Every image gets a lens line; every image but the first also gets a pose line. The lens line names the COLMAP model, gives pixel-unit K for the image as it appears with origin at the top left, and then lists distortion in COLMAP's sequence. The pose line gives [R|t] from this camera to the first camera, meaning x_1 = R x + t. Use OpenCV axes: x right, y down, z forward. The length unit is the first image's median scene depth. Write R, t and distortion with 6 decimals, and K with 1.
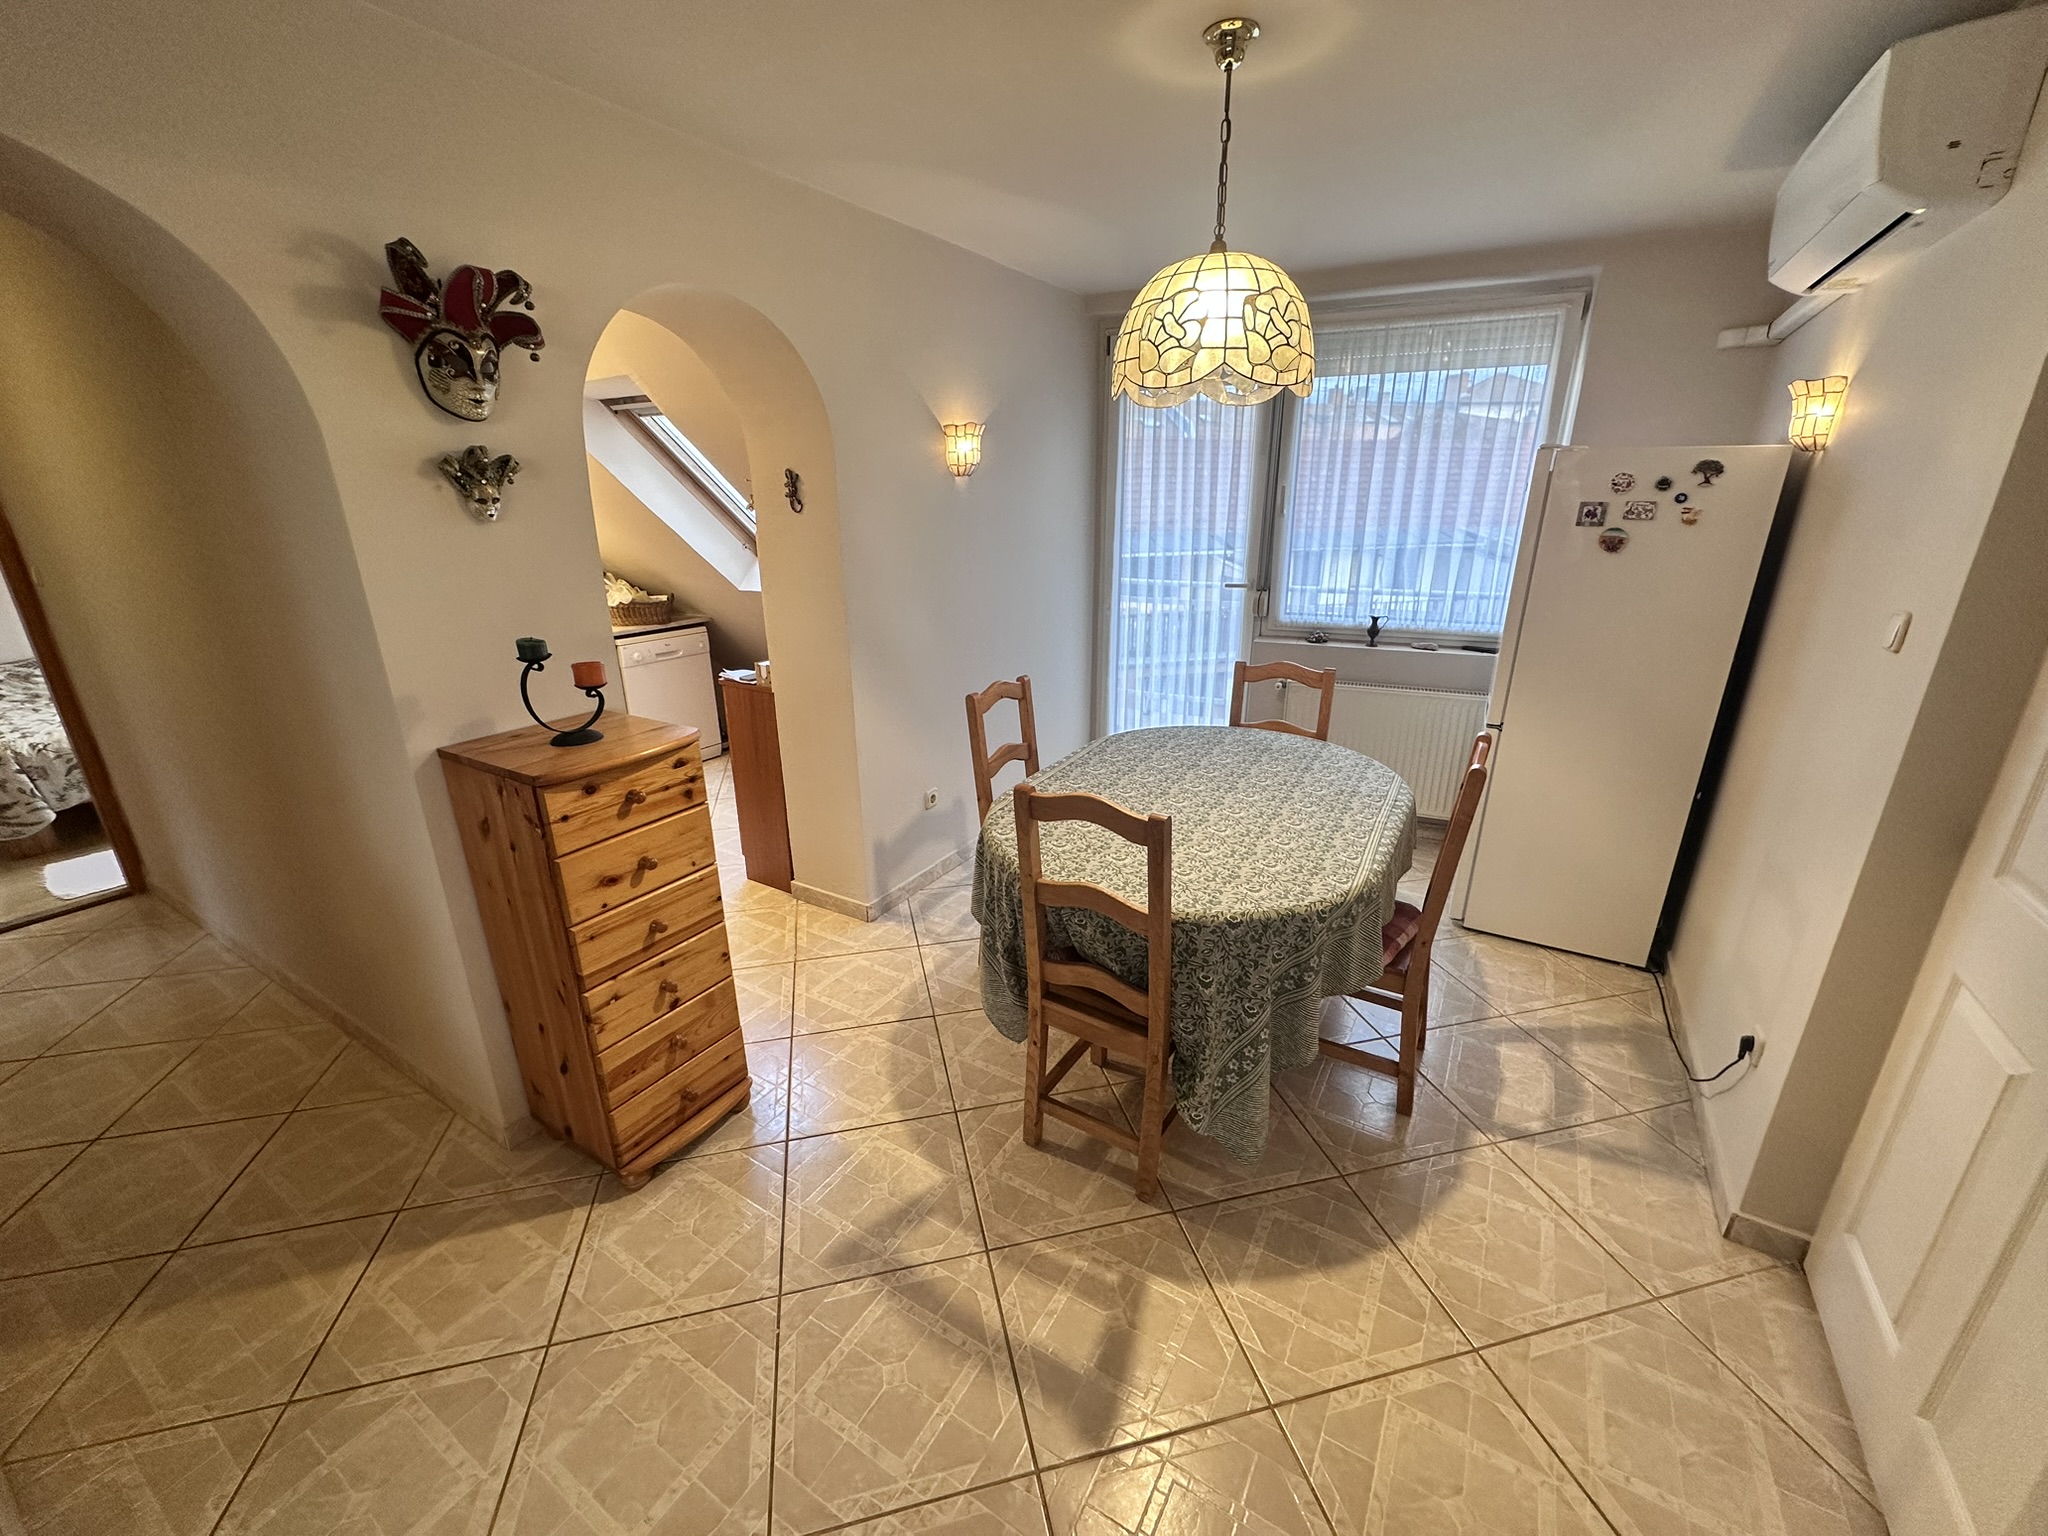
lens RADIAL K [[812.8, 0, 1020.1], [0, 812.8, 765.8], [0, 0, 1]] dist [-0.001216, 0.000276]
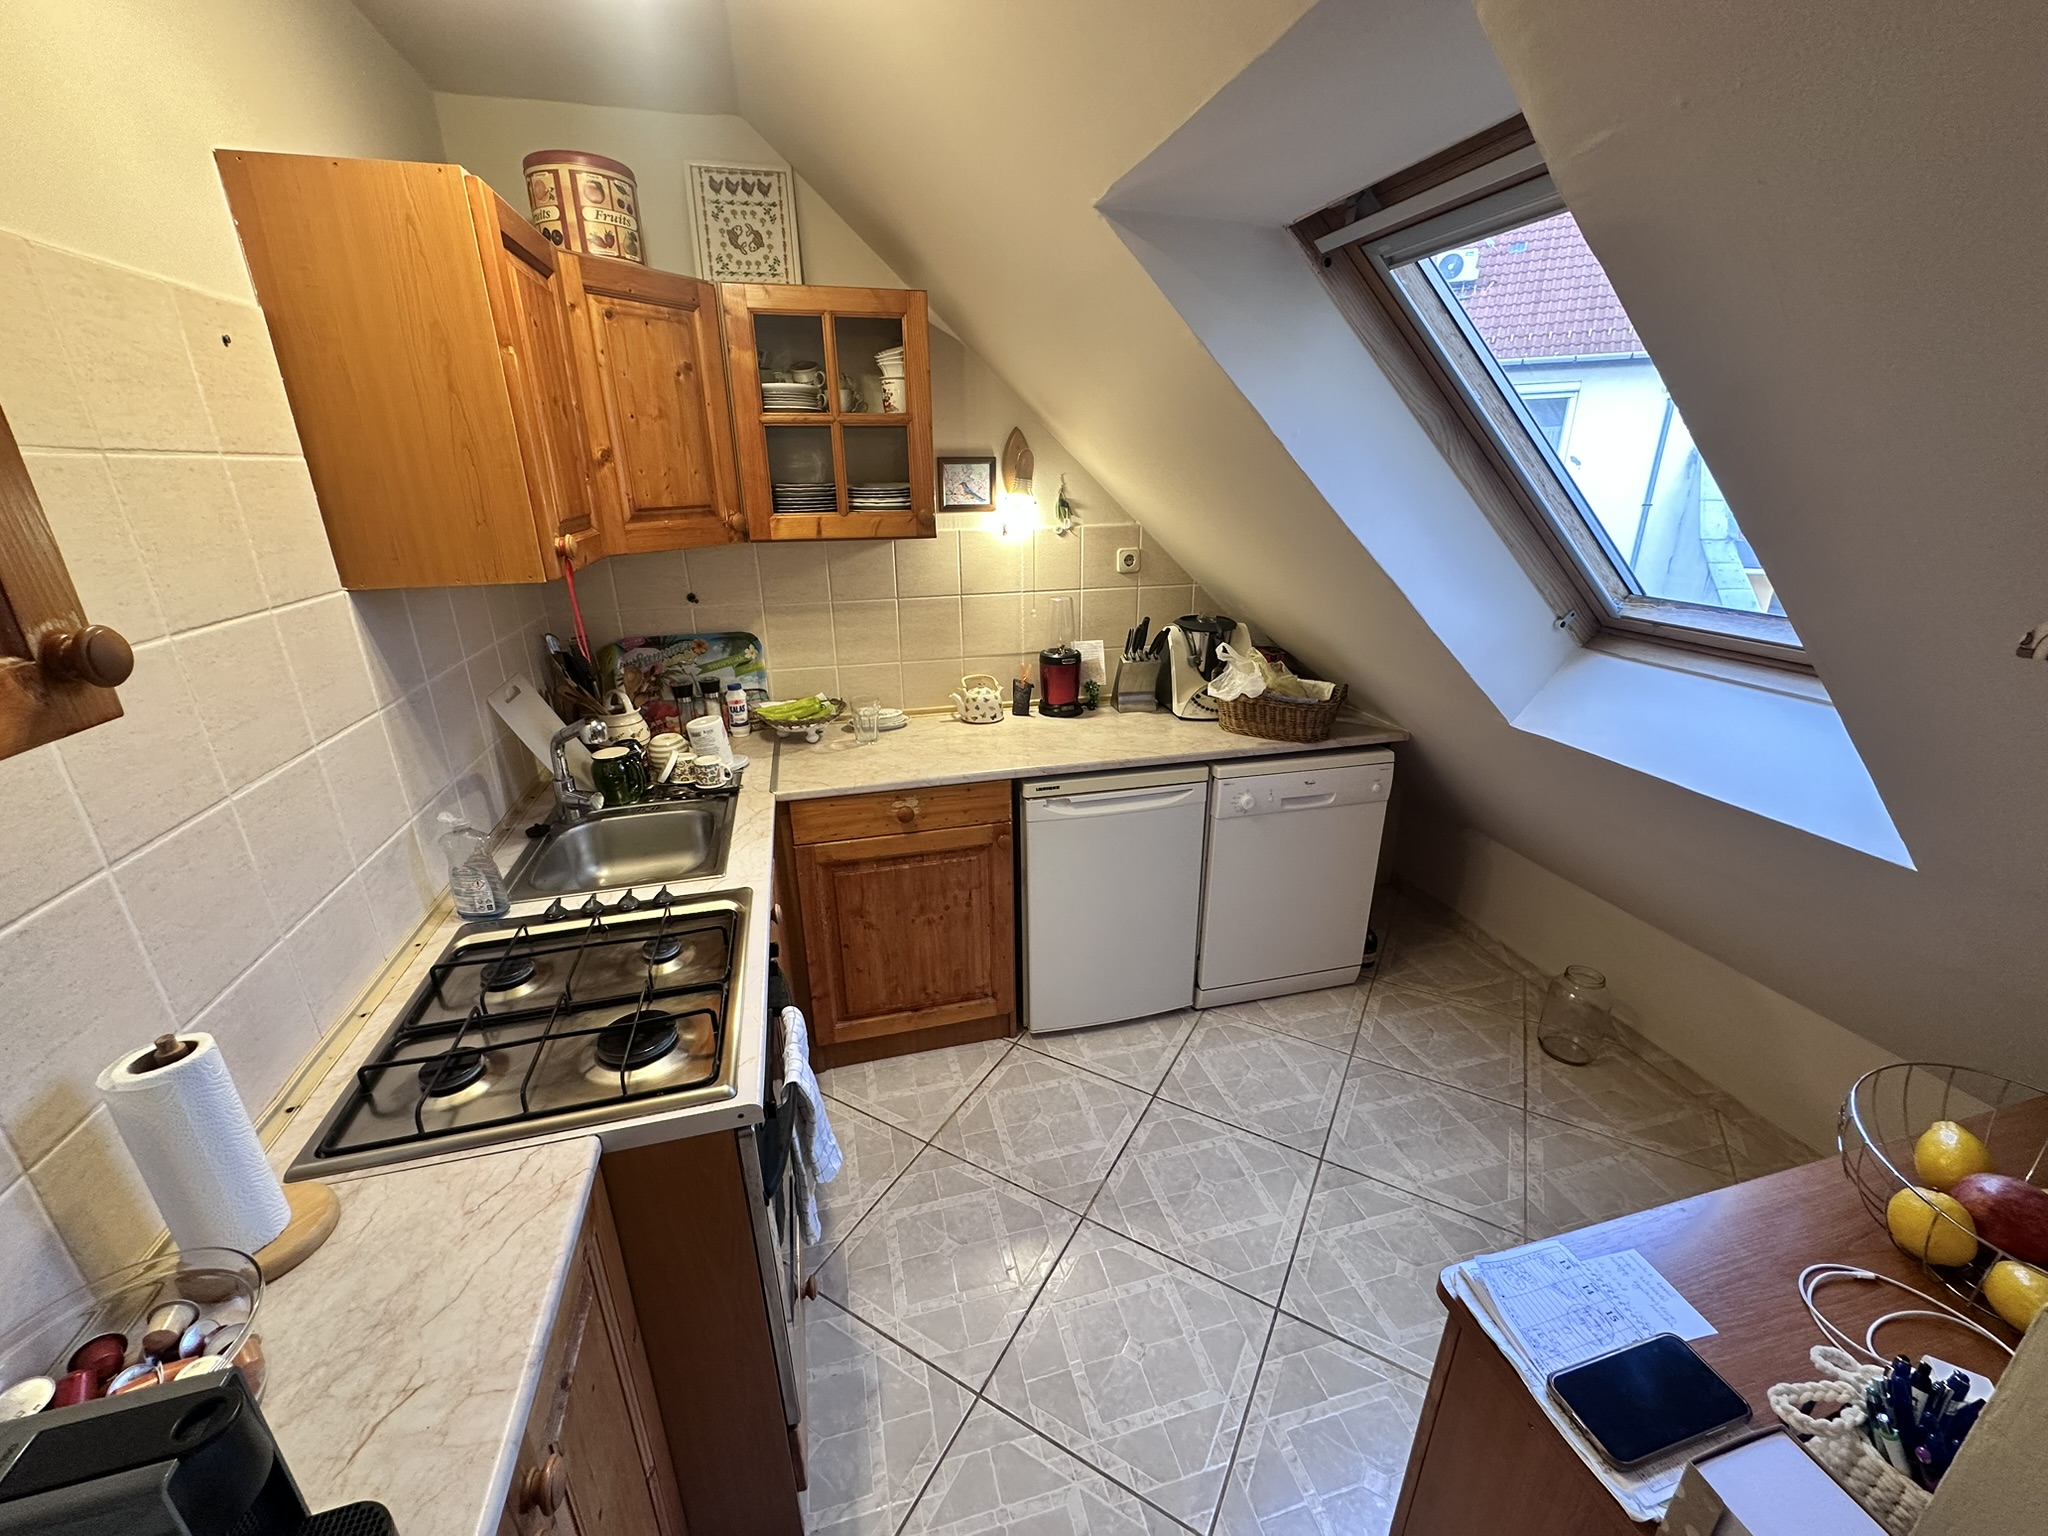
lens RADIAL K [[816.5, 0, 1024.0], [0, 816.5, 768.0], [0, 0, 1]] dist [-0.000193, -0.000004]
pose [[0.721639, 0.239590, -0.649487, -0.357956], [-0.219359, 0.968993, 0.113726, -0.268365], [0.656596, 0.060402, 0.751820, 0.766554]]
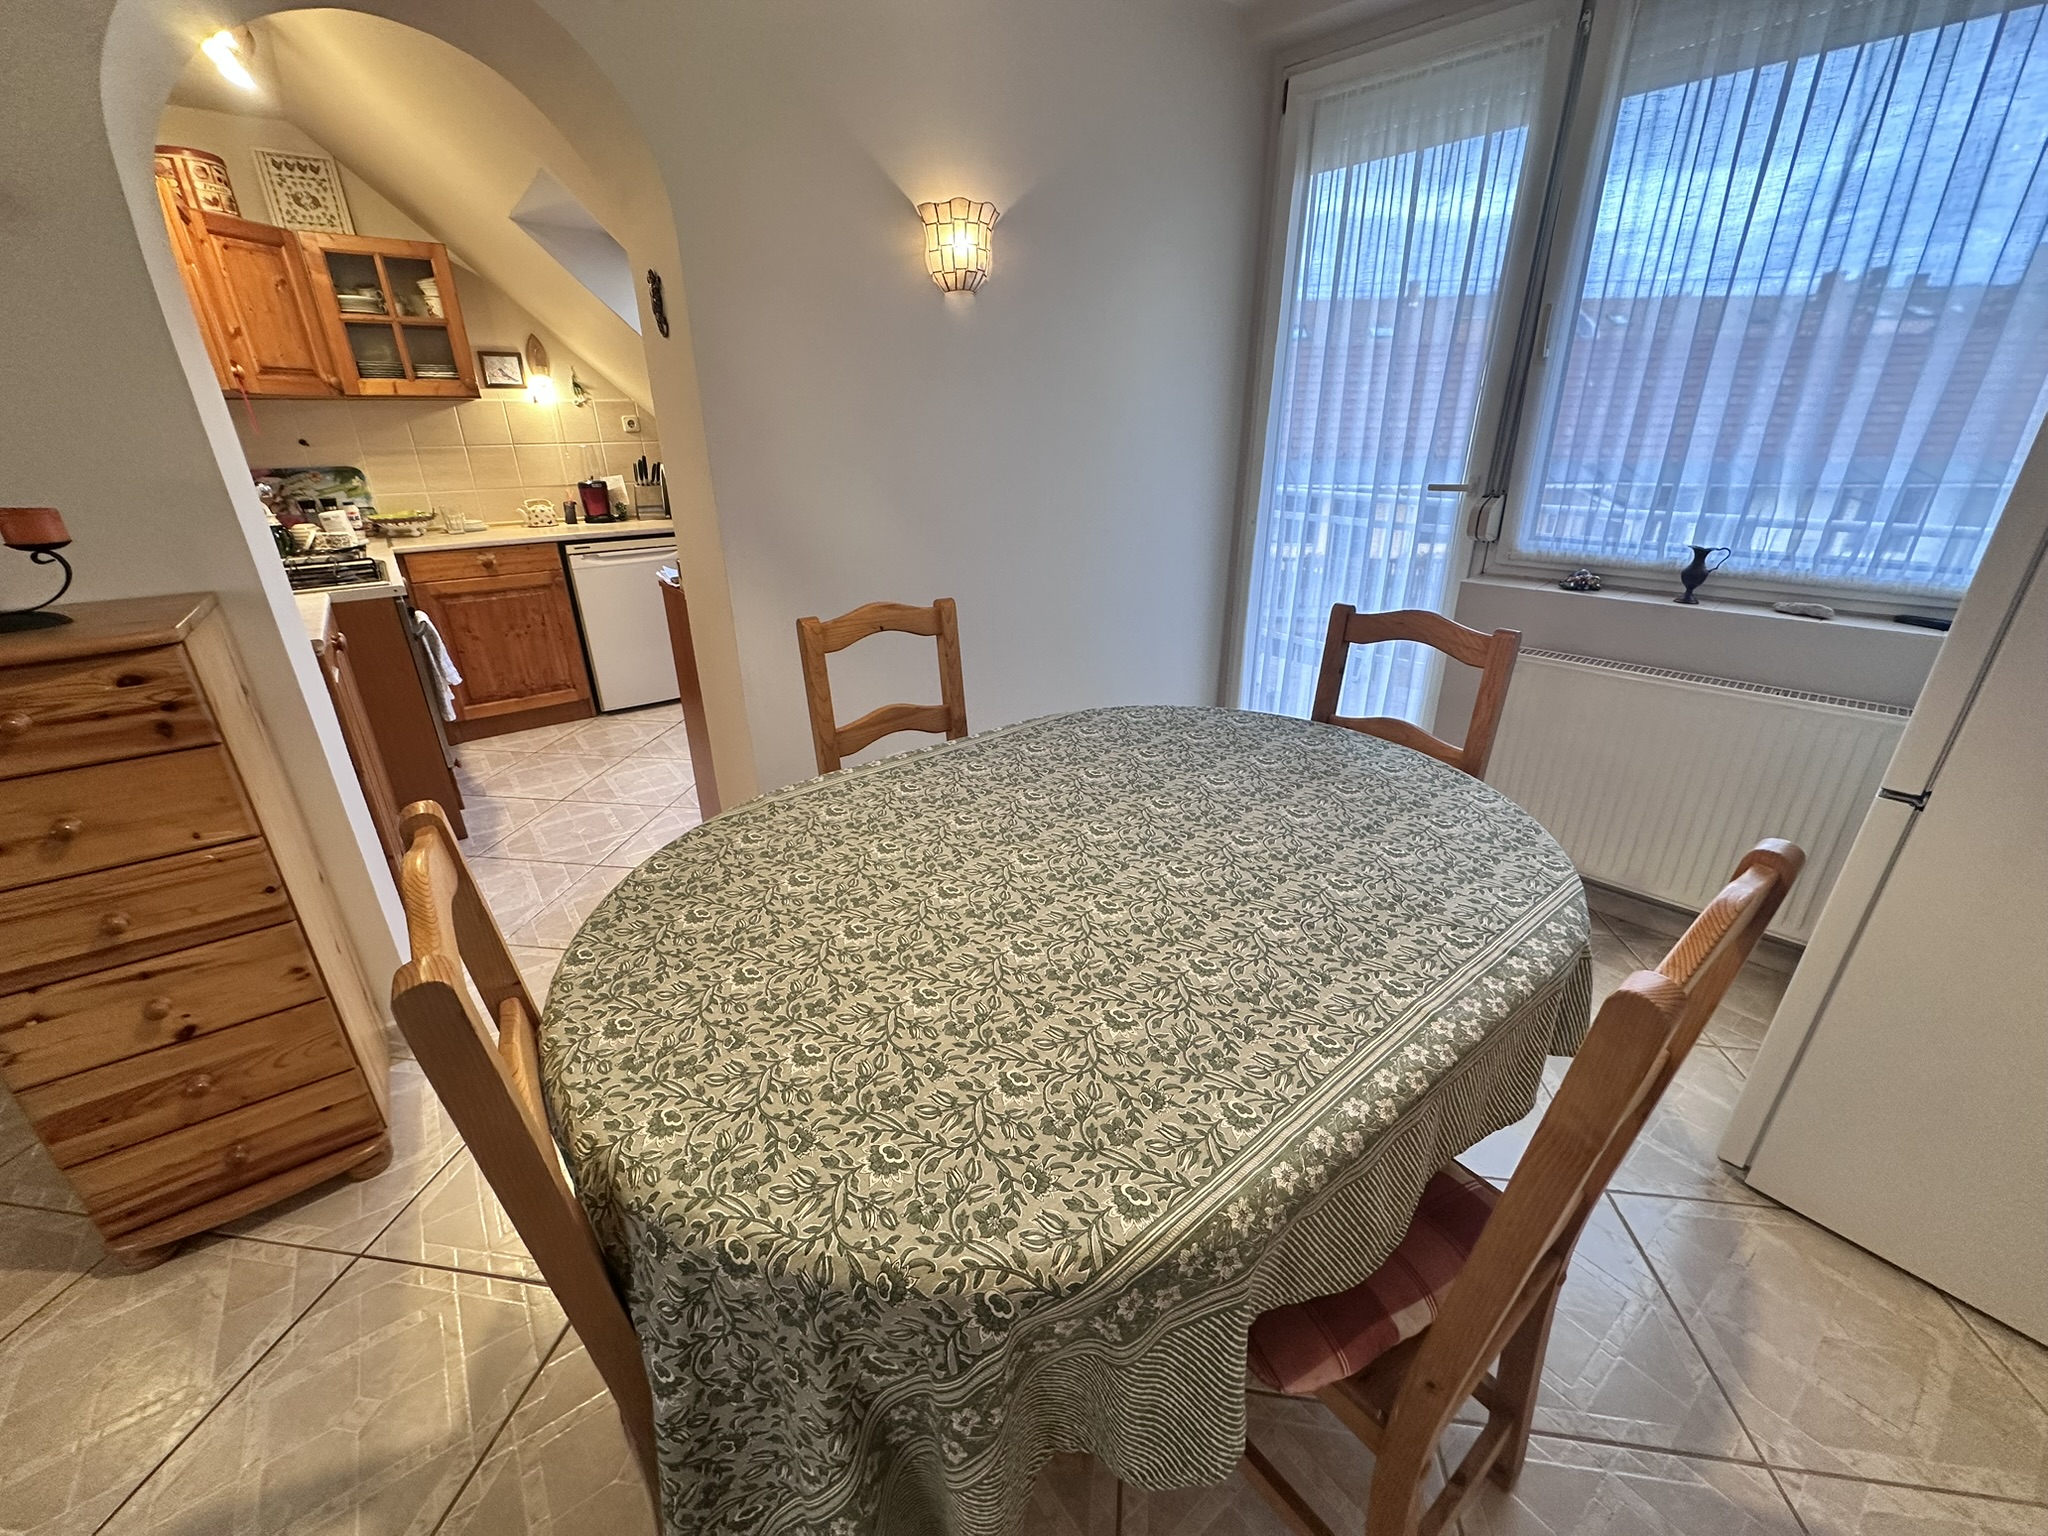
lens RADIAL K [[812.8, 0, 1020.1], [0, 812.8, 765.8], [0, 0, 1]] dist [-0.001216, 0.000276]
pose [[0.928919, 0.143408, -0.341386, 0.267383], [-0.117191, 0.988426, 0.096336, -0.046997], [0.351250, -0.049481, 0.934973, 0.395282]]
